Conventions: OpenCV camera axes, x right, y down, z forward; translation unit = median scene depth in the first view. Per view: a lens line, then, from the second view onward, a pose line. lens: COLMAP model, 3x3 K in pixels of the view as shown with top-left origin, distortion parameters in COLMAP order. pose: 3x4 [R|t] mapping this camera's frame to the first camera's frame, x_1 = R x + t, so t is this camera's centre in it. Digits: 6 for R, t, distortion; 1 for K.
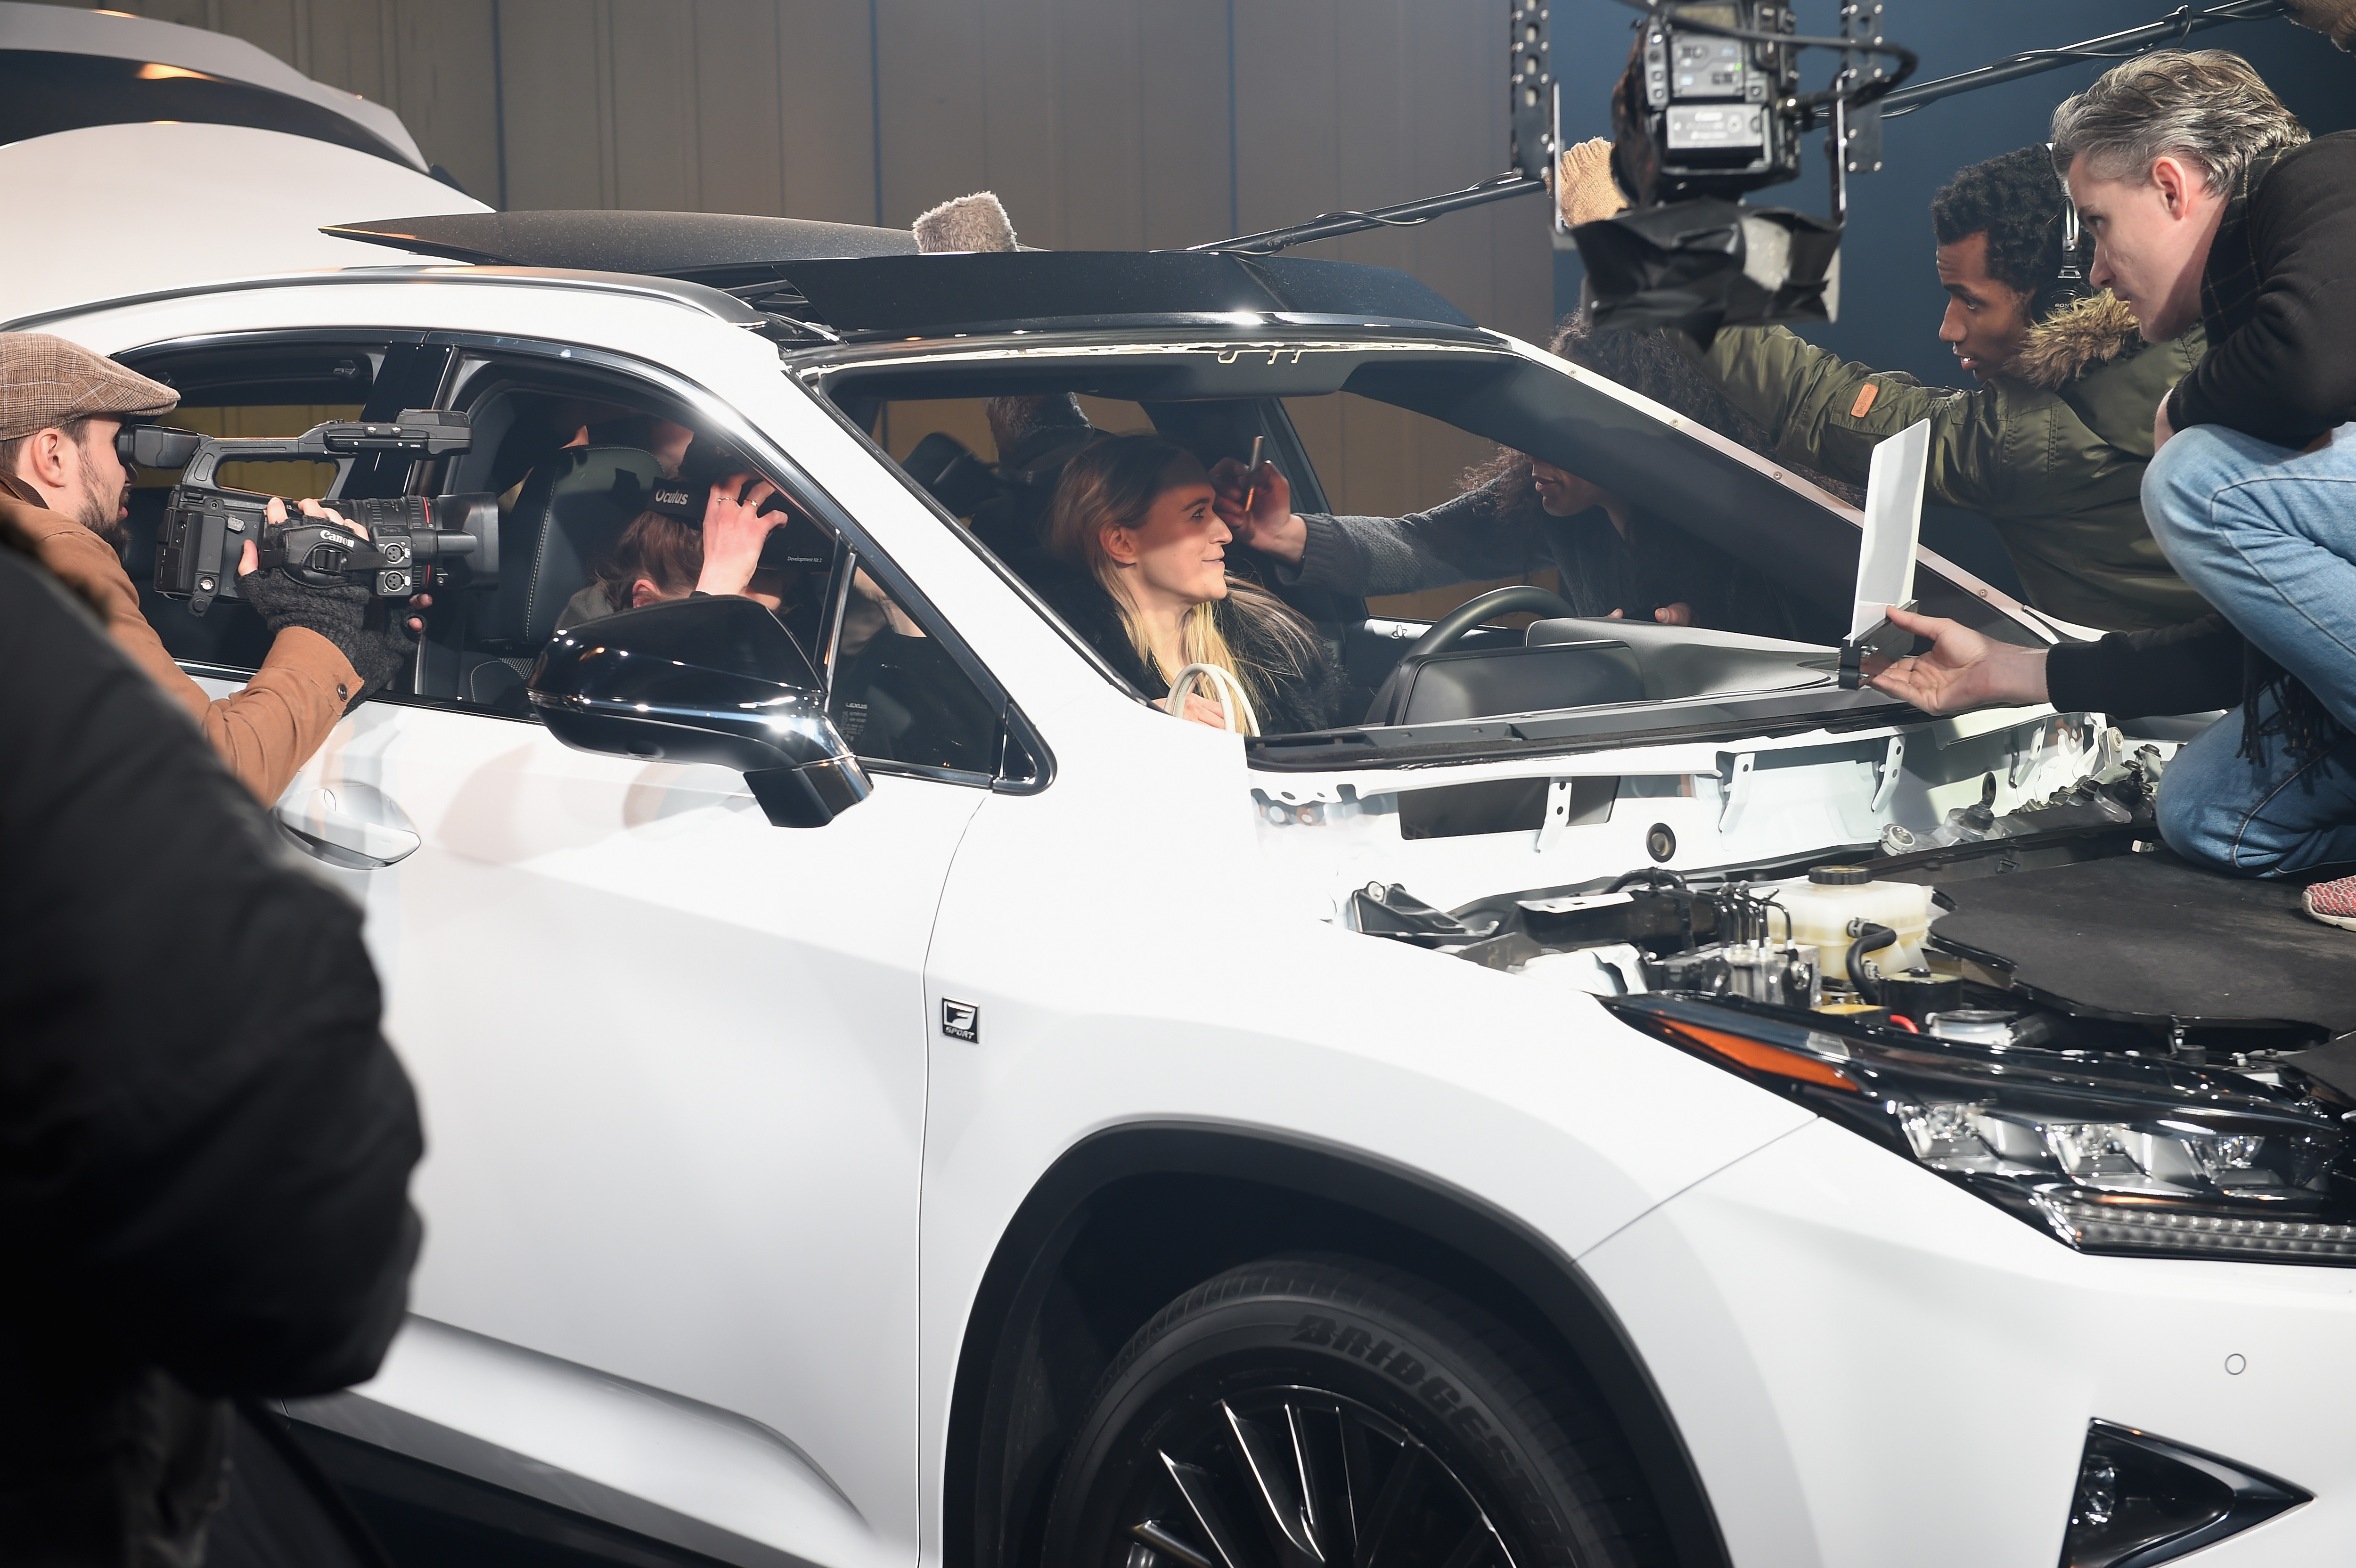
lens RADIAL K [[4648.2, 0, 1178.0], [0, 4648.2, 784.0], [0, 0, 1]] dist [0.132728, -0.403289]
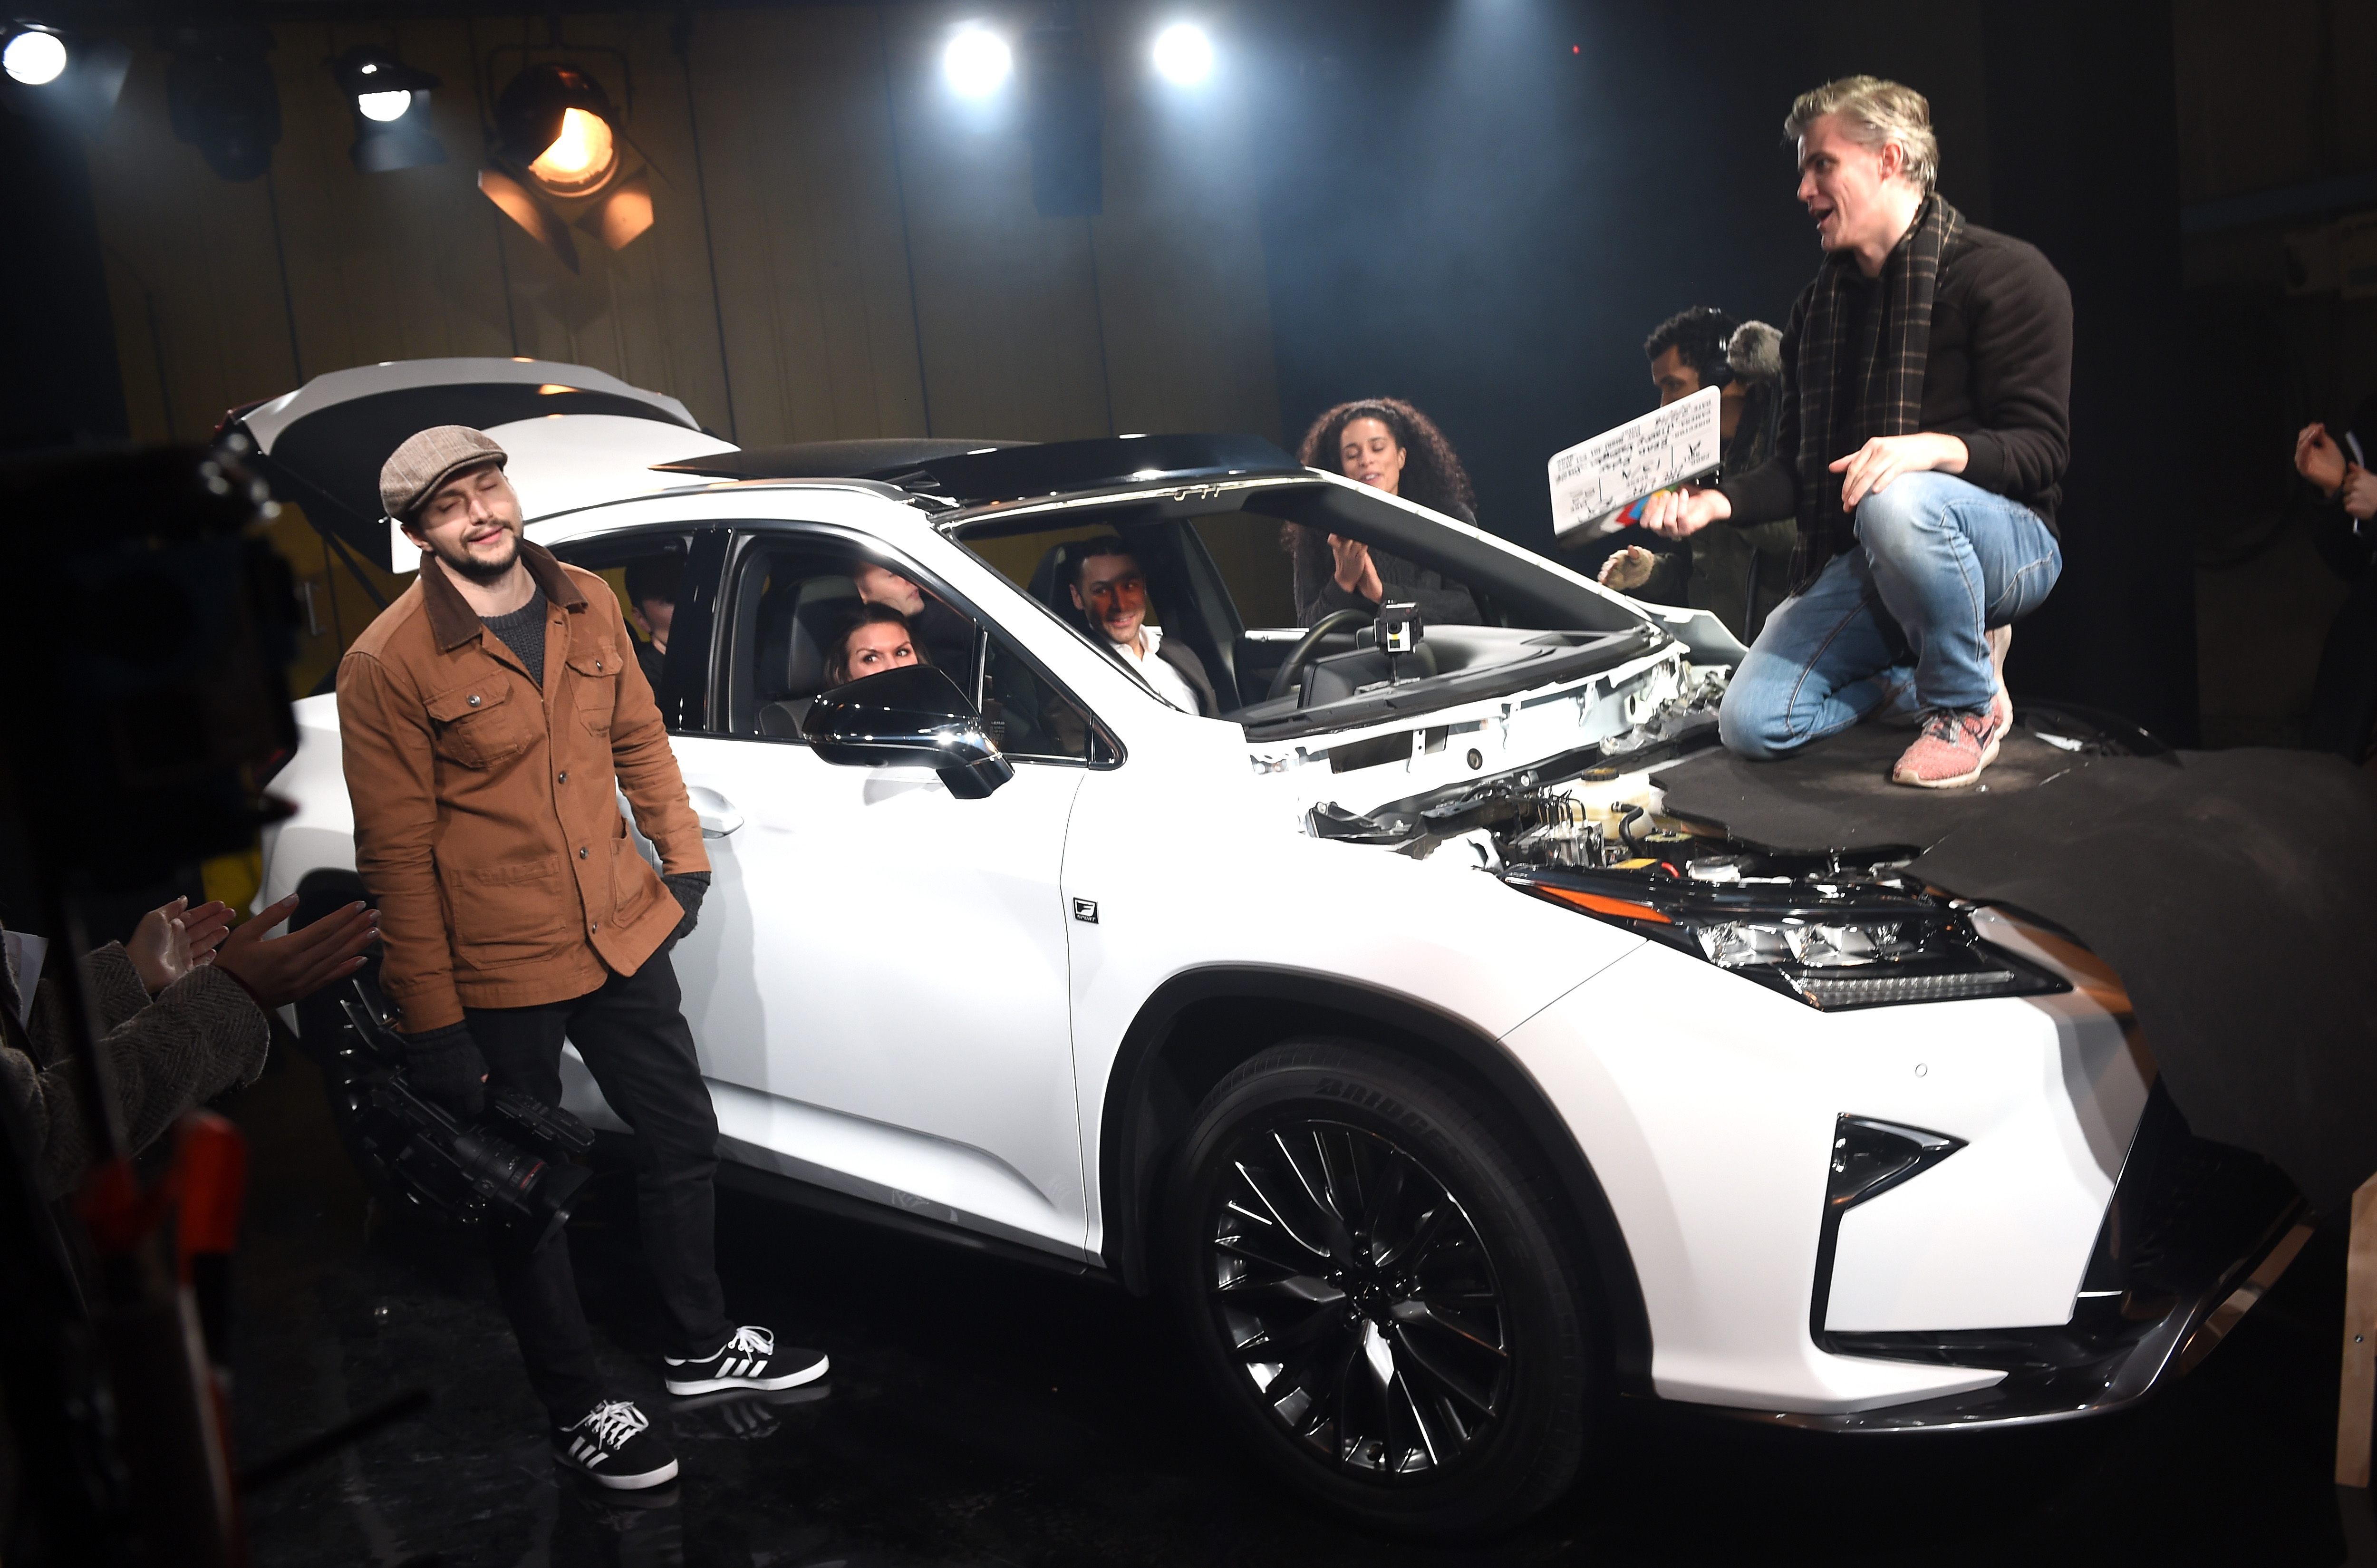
lens RADIAL K [[2226.6, 0, 1244.9], [0, 2226.6, 777.8], [0, 0, 1]] dist [-0.002668, -0.000442]
pose [[0.993318, -0.092733, 0.068707, -0.038540], [0.089982, 0.995052, 0.042121, -0.023515], [-0.072273, -0.035657, 0.996747, 0.194668]]
